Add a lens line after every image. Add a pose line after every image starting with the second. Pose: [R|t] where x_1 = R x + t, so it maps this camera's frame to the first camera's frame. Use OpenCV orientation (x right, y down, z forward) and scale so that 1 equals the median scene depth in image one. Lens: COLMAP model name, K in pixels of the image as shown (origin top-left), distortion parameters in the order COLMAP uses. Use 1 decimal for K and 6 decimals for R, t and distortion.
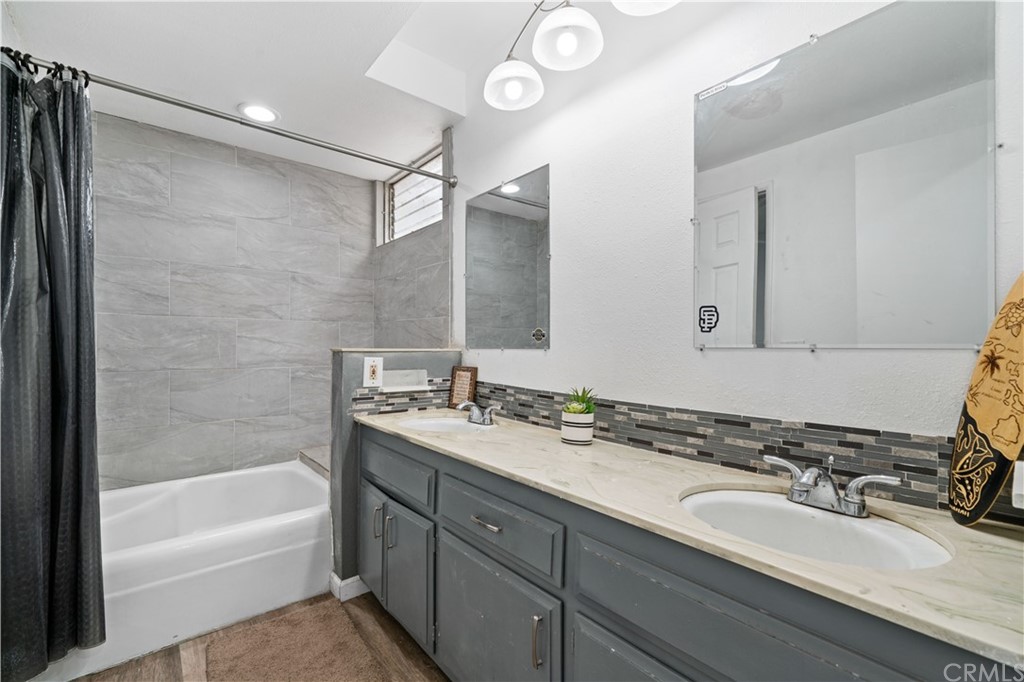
lens RADIAL K [[444.4, 0, 516.6], [0, 444.4, 341.8], [0, 0, 1]] dist [-0.000168, -0.000007]
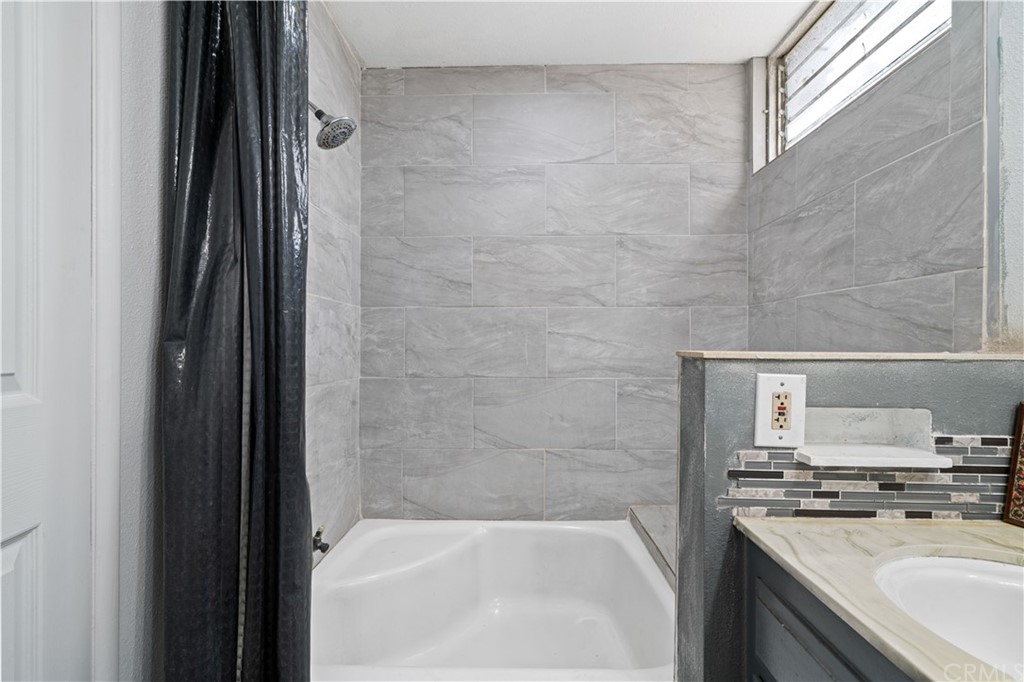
lens RADIAL K [[489.4, 0, 507.7], [0, 489.4, 348.8], [0, 0, 1]] dist [0.001838, 0.000967]
pose [[0.748298, 0.002488, -0.663358, -0.169521], [0.007611, 0.999895, 0.012335, 0.003585], [0.663319, -0.014279, 0.748201, 0.399835]]
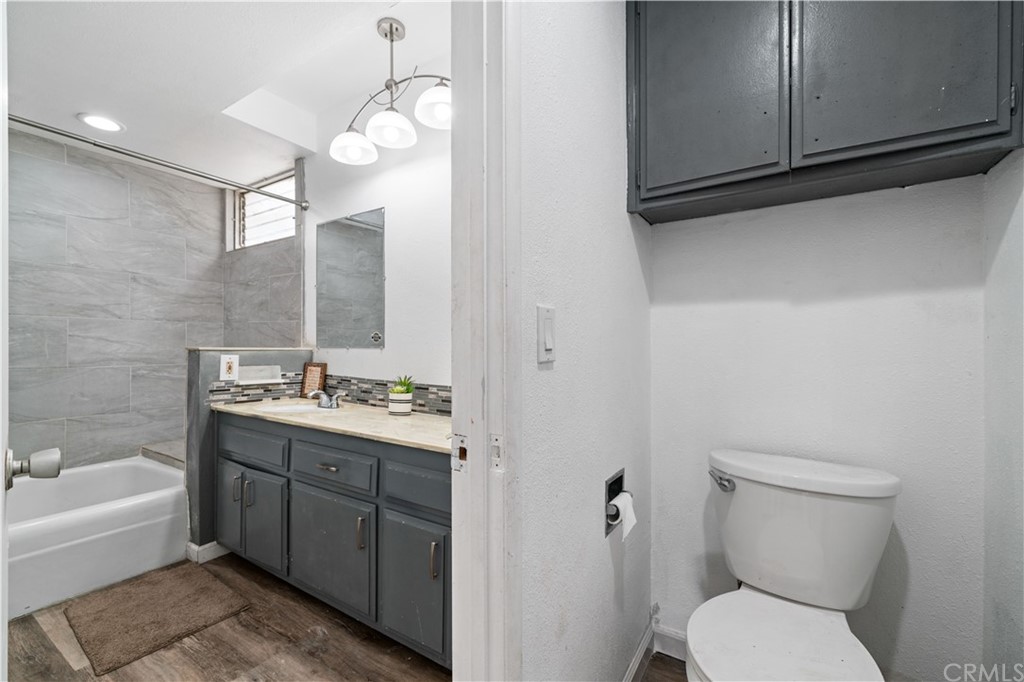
lens RADIAL K [[433.1, 0, 512.9], [0, 433.1, 346.2], [0, 0, 1]] dist [0.000585, 0.000375]
pose [[0.955390, 0.002216, 0.295339, 0.042195], [-0.005352, 0.999938, 0.009813, -0.002987], [-0.295299, -0.010956, 0.955342, -0.245526]]
